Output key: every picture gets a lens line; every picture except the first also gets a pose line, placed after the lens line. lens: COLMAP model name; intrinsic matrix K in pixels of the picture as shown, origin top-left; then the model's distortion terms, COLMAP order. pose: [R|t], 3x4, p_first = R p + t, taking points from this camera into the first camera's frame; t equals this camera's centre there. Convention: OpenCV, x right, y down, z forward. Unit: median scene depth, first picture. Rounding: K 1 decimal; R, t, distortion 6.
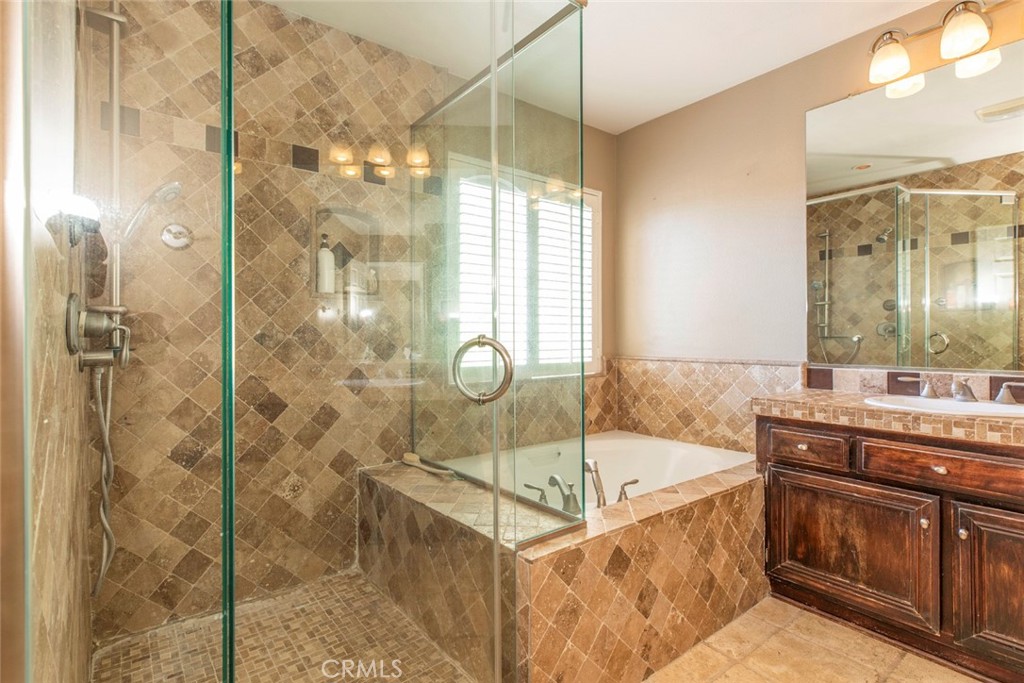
lens RADIAL K [[481.5, 0, 513.5], [0, 481.5, 340.4], [0, 0, 1]] dist [0.021375, 0.000681]
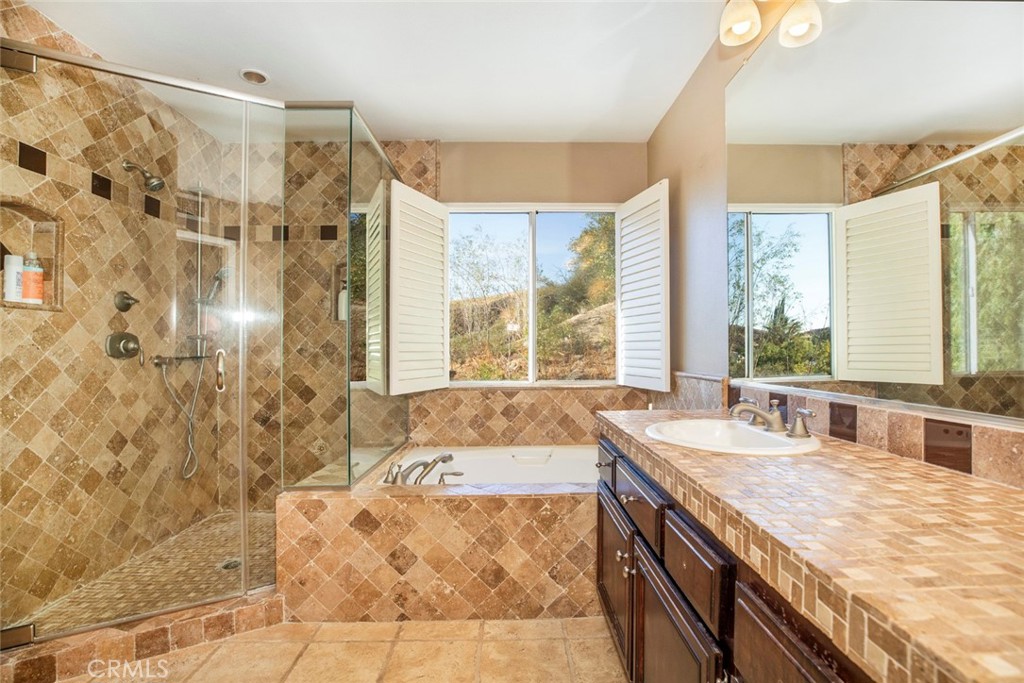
lens RADIAL K [[481.5, 0, 519.3], [0, 481.5, 343.0], [0, 0, 1]] dist [0.021375, 0.000681]
pose [[0.819111, -0.003001, -0.573627, 0.983734], [-0.000053, 0.999986, -0.005308, -0.022069], [0.573635, 0.004379, 0.819099, 0.104505]]
